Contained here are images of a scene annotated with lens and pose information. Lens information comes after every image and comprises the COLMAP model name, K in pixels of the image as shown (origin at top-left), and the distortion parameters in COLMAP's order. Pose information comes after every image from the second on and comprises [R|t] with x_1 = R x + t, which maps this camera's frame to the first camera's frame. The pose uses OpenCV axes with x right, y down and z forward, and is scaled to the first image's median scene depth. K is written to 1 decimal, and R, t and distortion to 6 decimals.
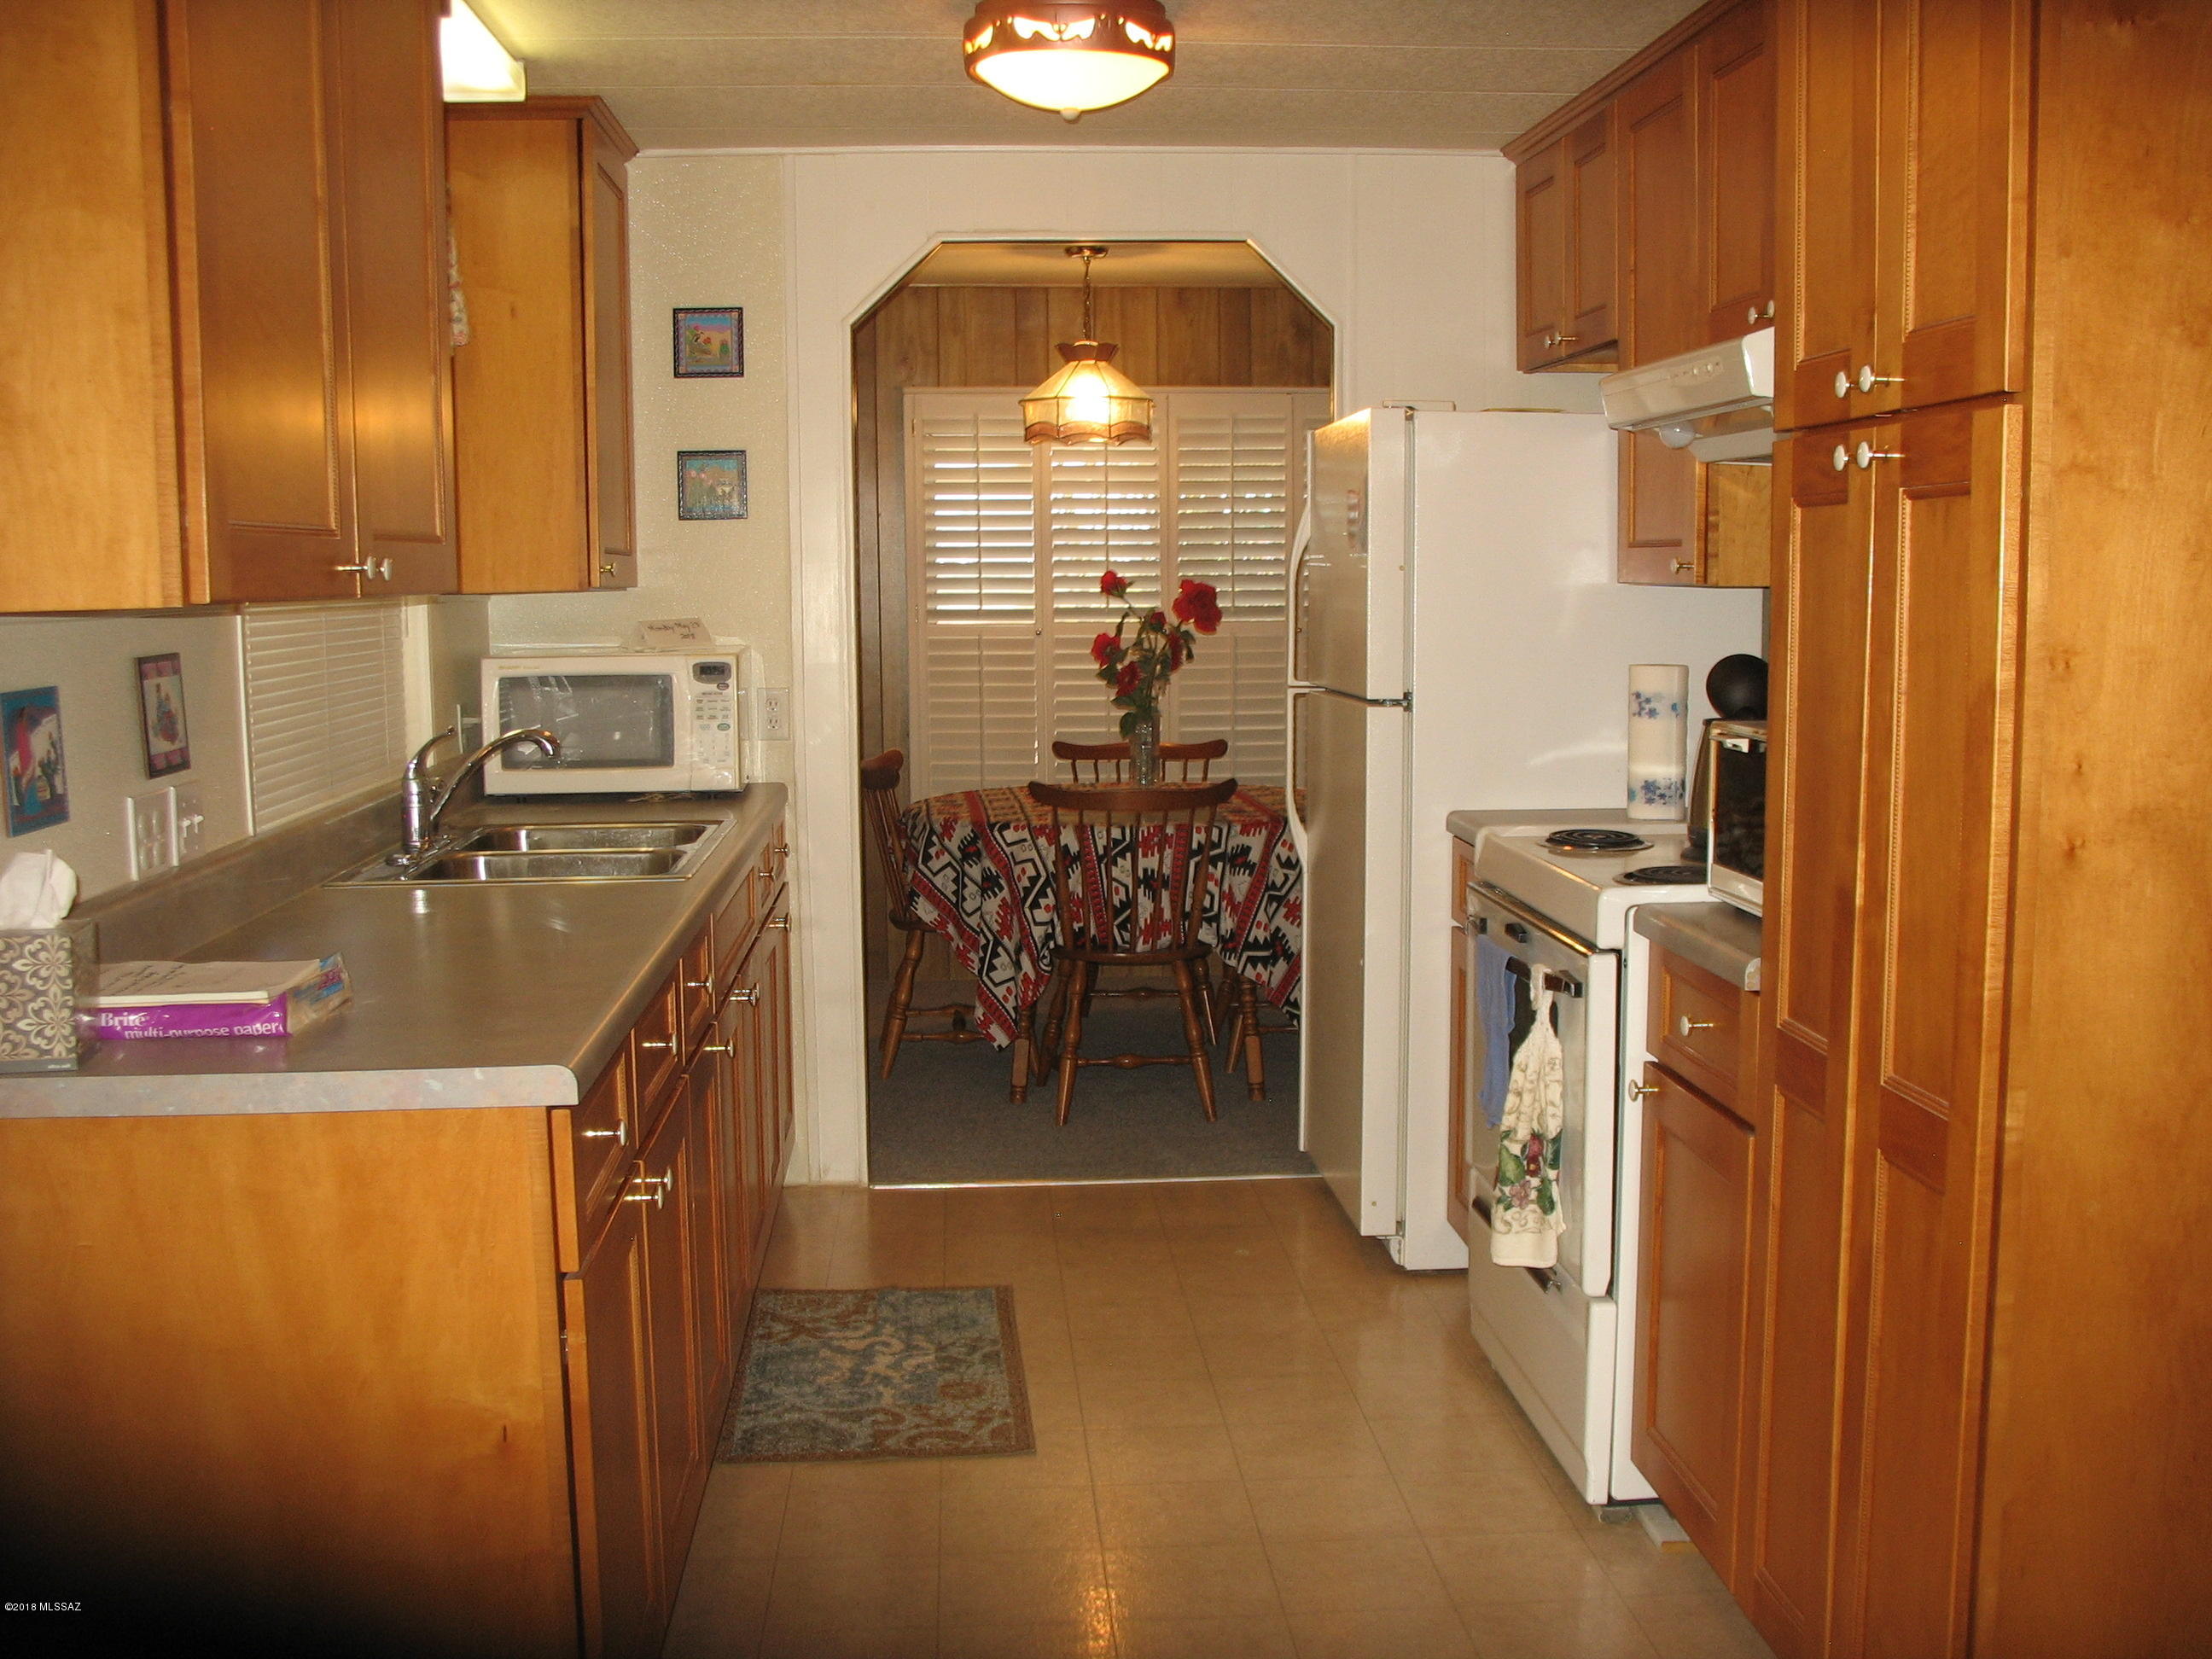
lens RADIAL K [[2333.7, 0, 1106.0], [0, 2333.7, 829.5], [0, 0, 1]] dist [-0.174109, 0.021191]
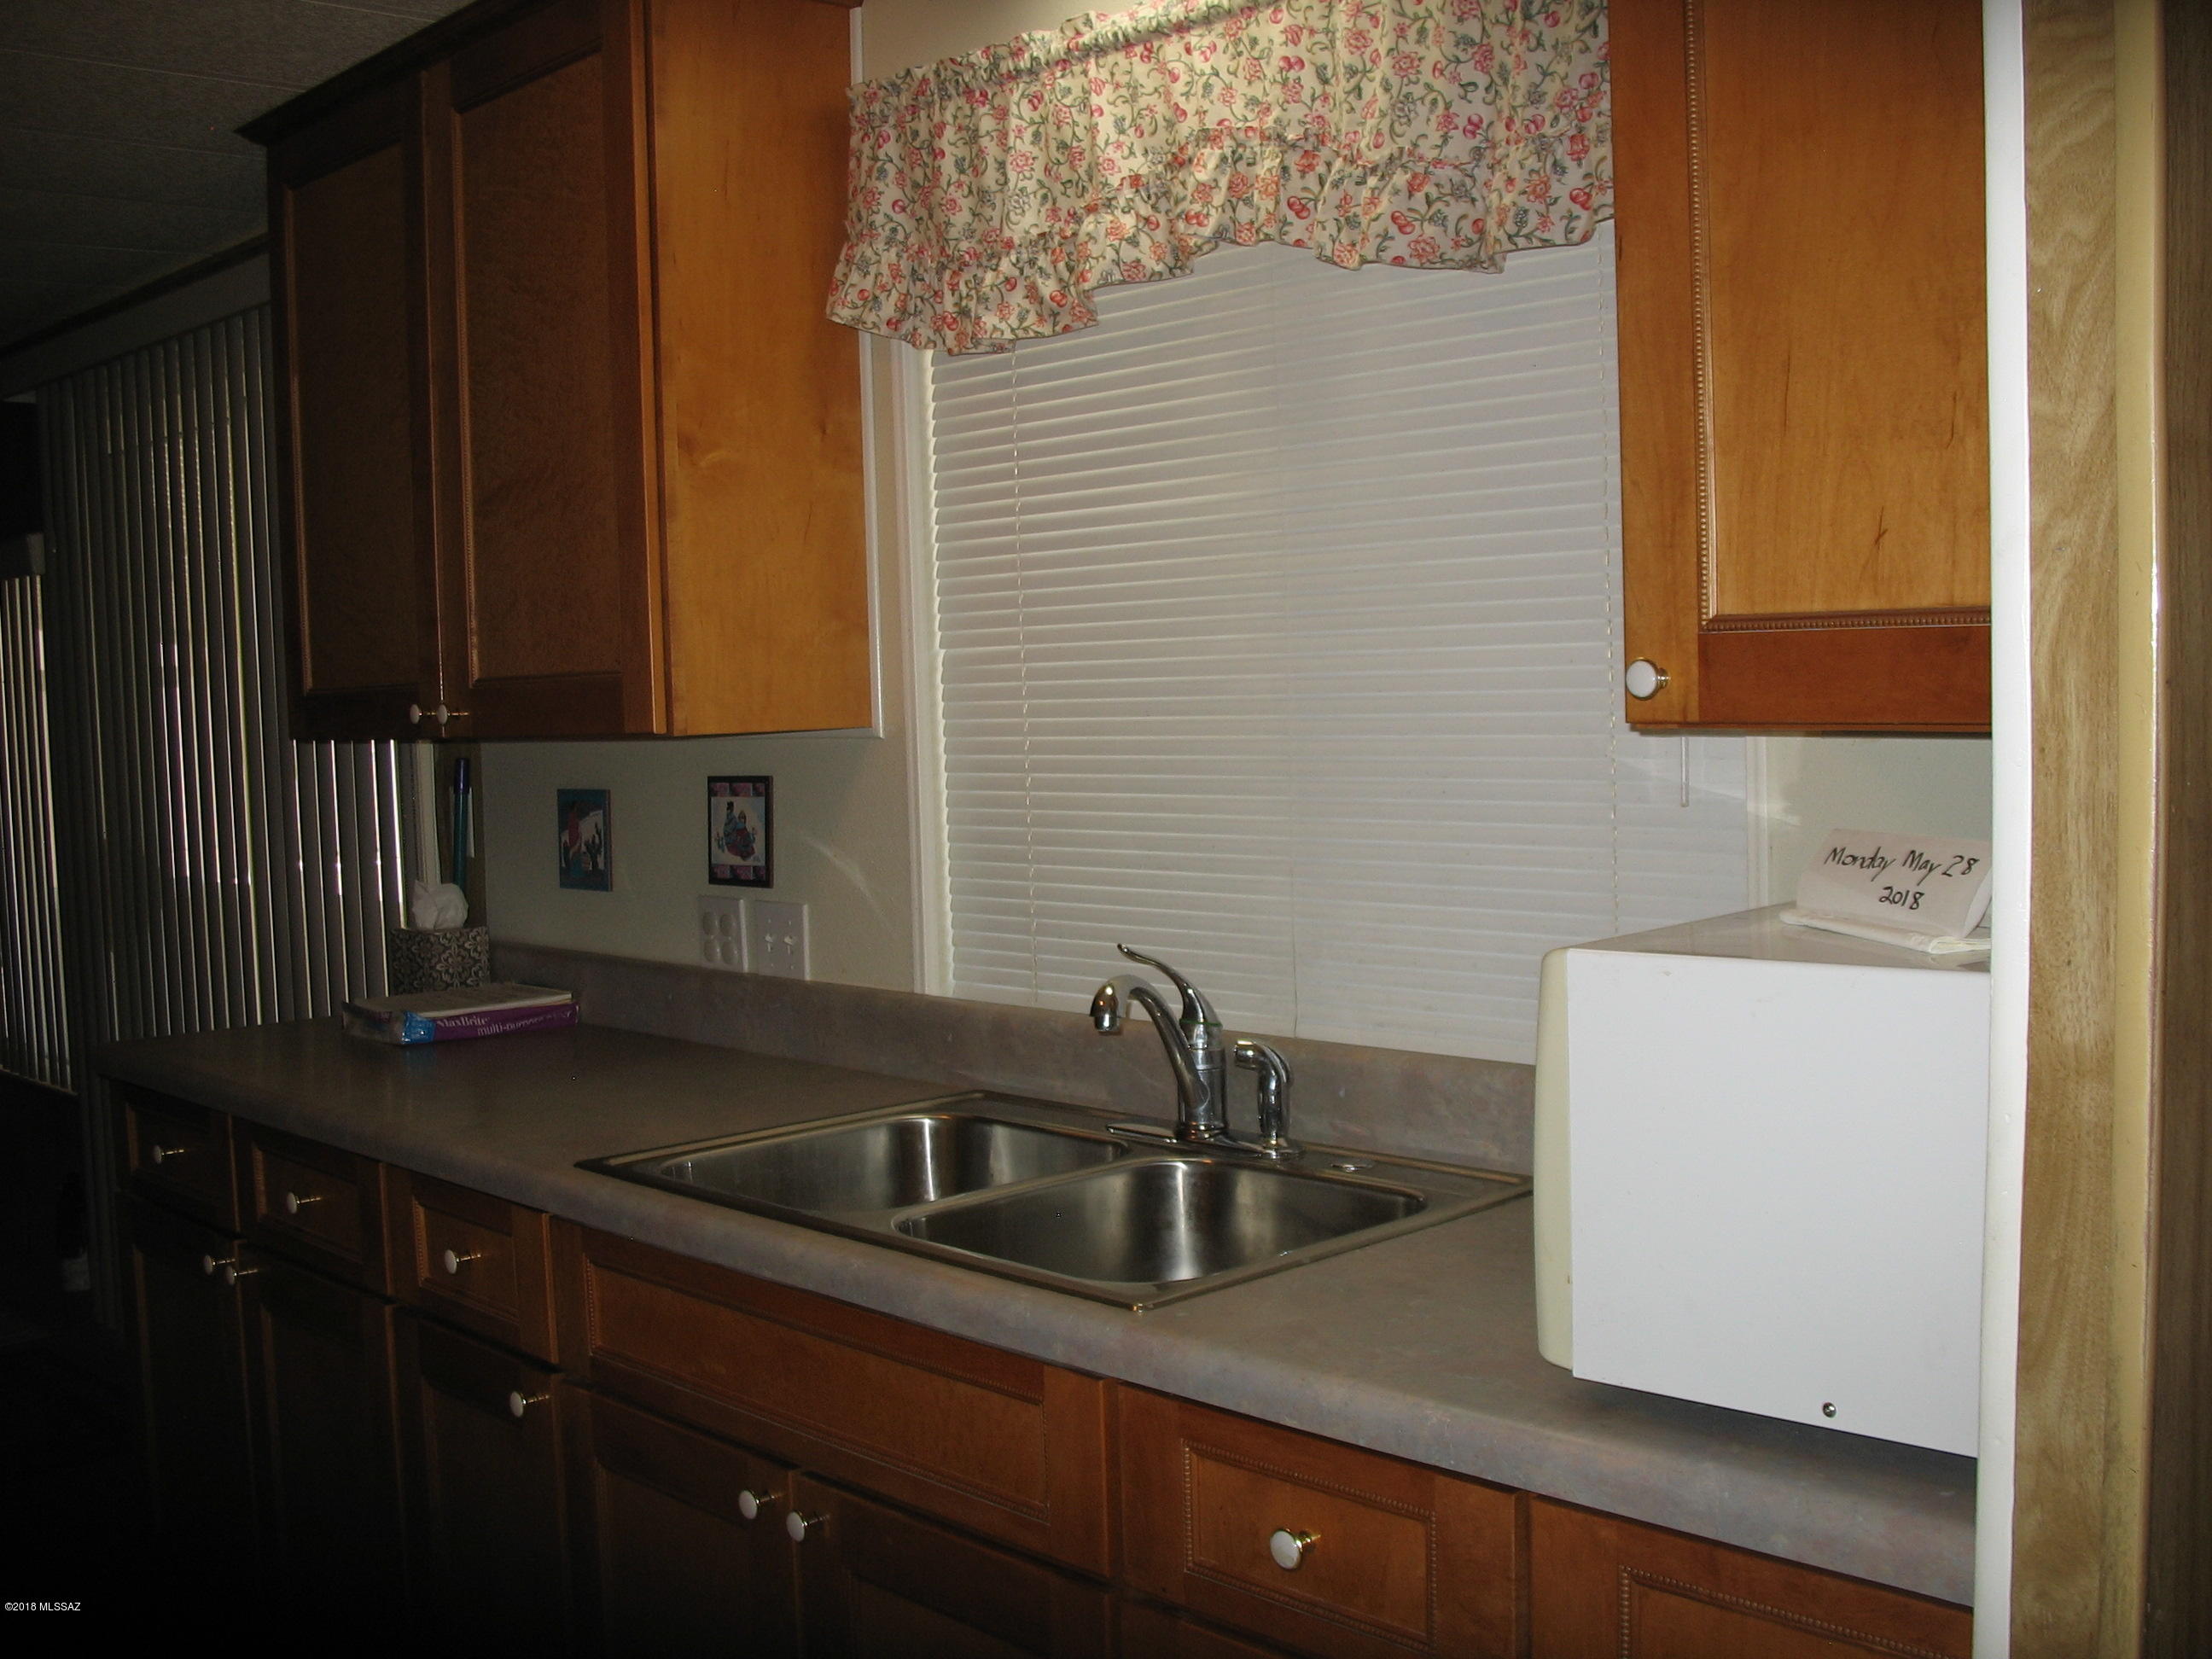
lens RADIAL K [[2333.7, 0, 1106.0], [0, 2333.7, 829.5], [0, 0, 1]] dist [-0.174109, 0.021191]
pose [[-0.768416, 0.083669, -0.634457, 0.170560], [-0.024860, 0.986765, 0.160239, -0.265892], [0.639467, 0.138903, -0.756166, 2.222348]]
